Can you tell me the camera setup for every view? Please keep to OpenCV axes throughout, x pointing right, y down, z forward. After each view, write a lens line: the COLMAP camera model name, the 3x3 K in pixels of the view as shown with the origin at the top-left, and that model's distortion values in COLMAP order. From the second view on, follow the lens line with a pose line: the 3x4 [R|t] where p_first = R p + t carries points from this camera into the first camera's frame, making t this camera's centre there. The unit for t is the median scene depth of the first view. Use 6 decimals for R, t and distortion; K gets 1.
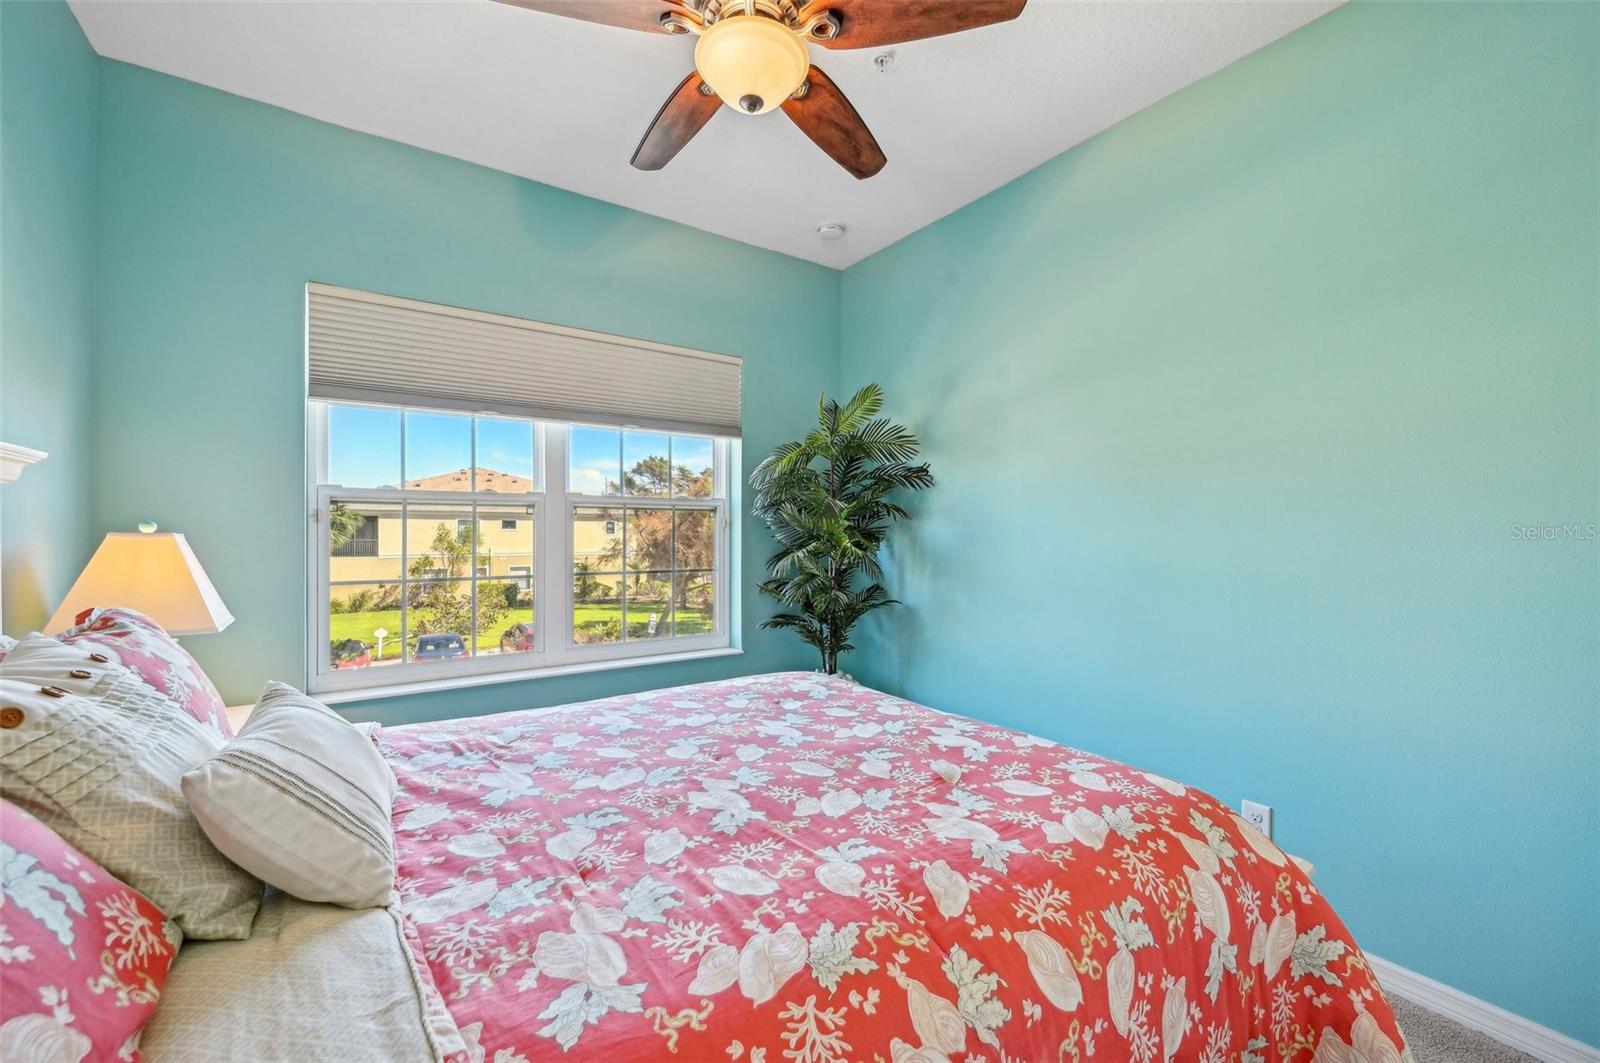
lens RADIAL K [[648.2, 0, 805.9], [0, 648.2, 534.8], [0, 0, 1]] dist [-0.000523, 0.000059]
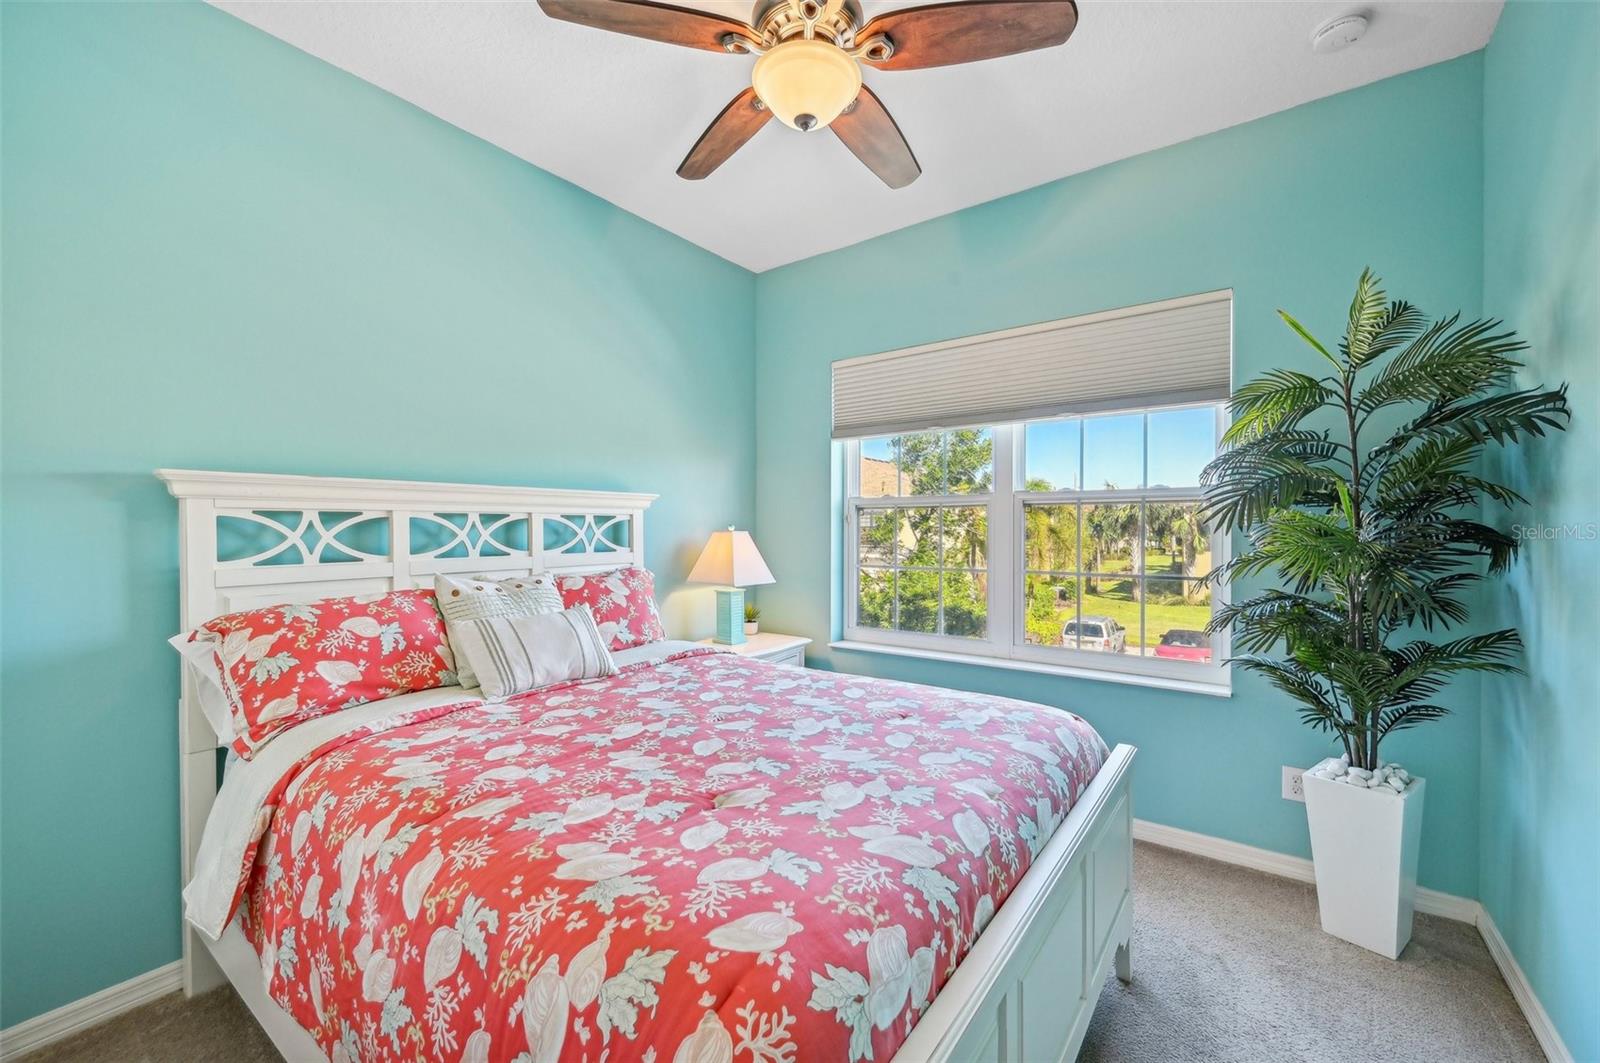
lens RADIAL K [[648.2, 0, 799.7], [0, 648.2, 536.4], [0, 0, 1]] dist [-0.000523, 0.000059]
pose [[0.317215, 0.009666, -0.948304, 1.177850], [-0.001599, 0.999952, 0.009658, -0.008827], [0.948352, -0.001547, 0.317215, 0.851417]]
